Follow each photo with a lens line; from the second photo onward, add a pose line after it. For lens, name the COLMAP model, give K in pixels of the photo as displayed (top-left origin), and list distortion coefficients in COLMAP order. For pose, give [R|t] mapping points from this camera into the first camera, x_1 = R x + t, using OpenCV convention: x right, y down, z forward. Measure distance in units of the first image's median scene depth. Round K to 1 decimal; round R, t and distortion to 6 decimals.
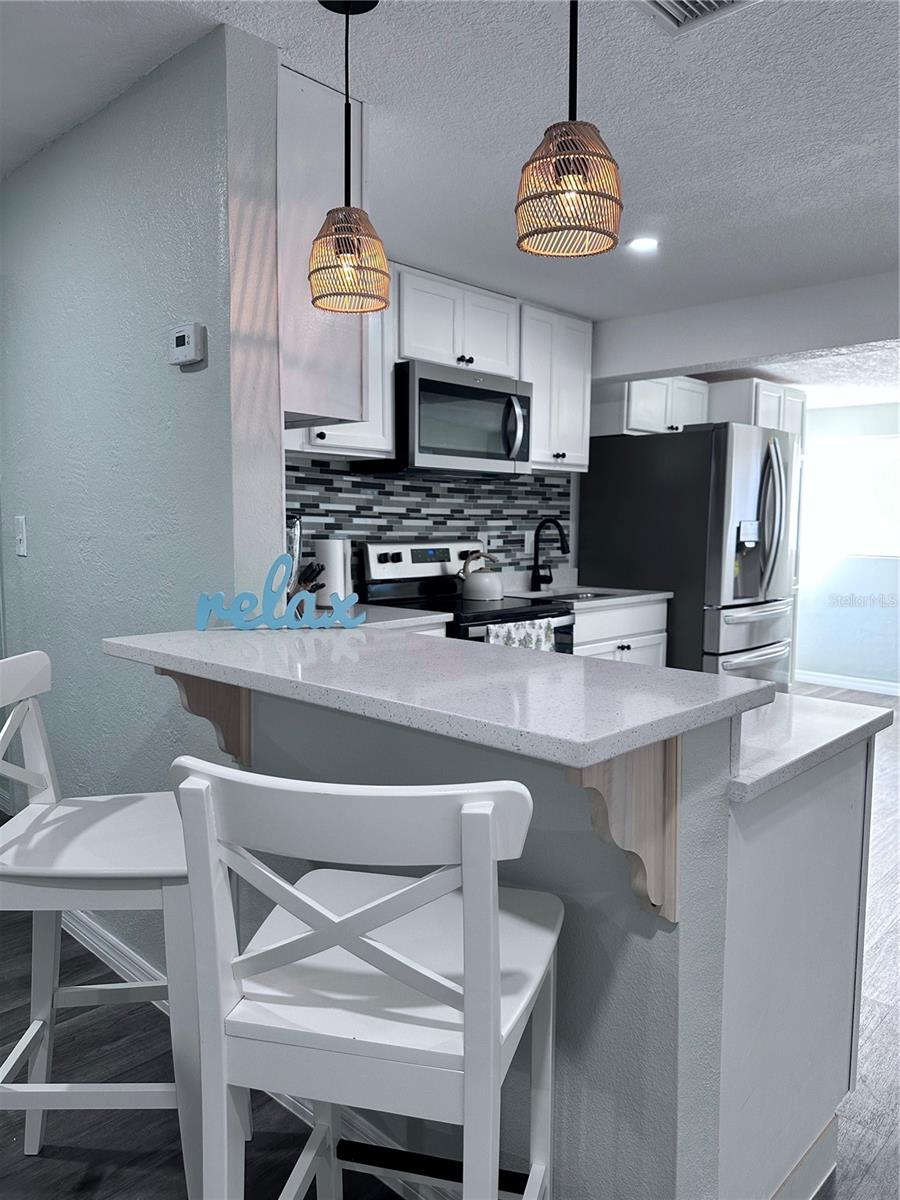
lens RADIAL K [[851.9, 0, 442.3], [0, 851.9, 610.4], [0, 0, 1]] dist [0.067685, -0.074025]
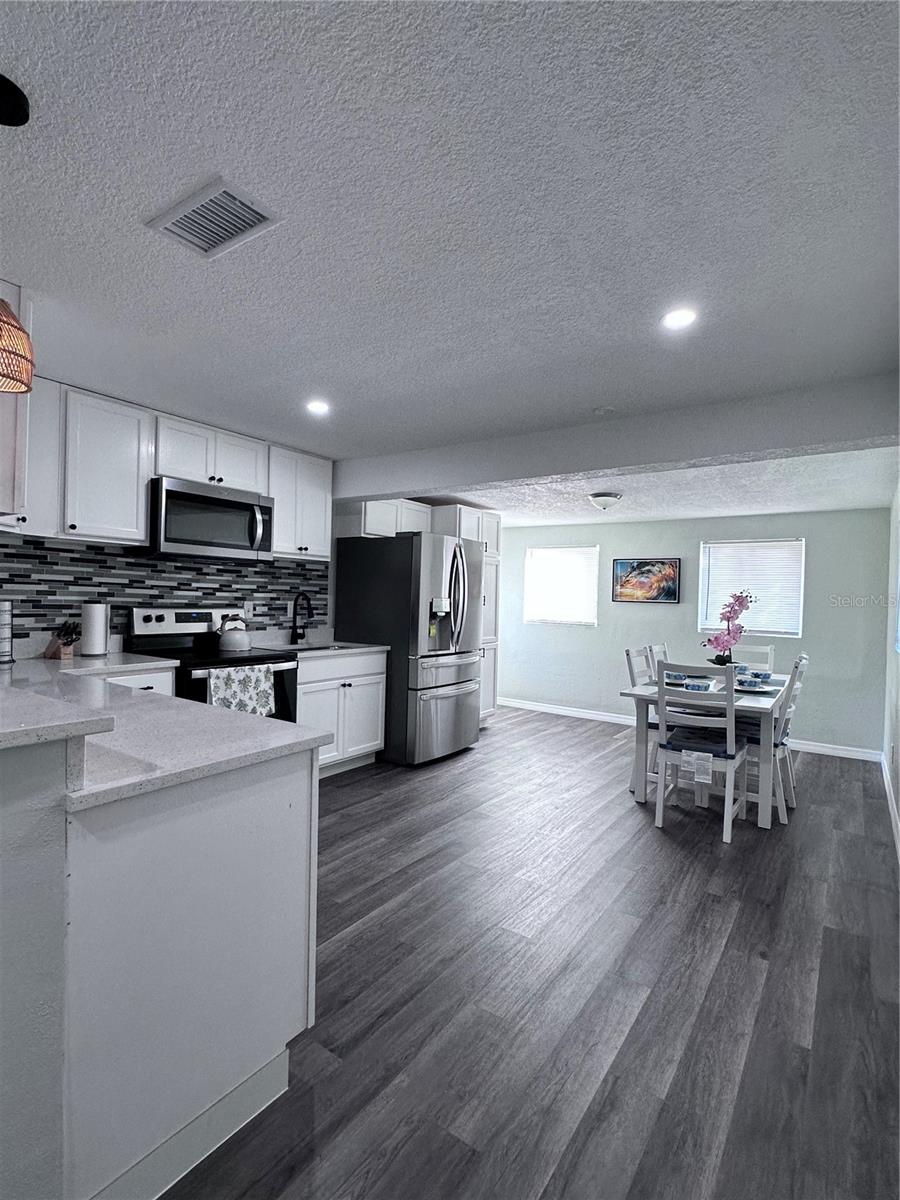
lens RADIAL K [[583.5, 0, 451.3], [0, 583.5, 603.7], [0, 0, 1]] dist [0.004391, -0.001121]
pose [[0.987491, 0.019143, 0.156512, 0.269696], [-0.004595, 0.995675, -0.092792, -0.001647], [-0.157611, 0.090912, 0.983308, 0.014825]]
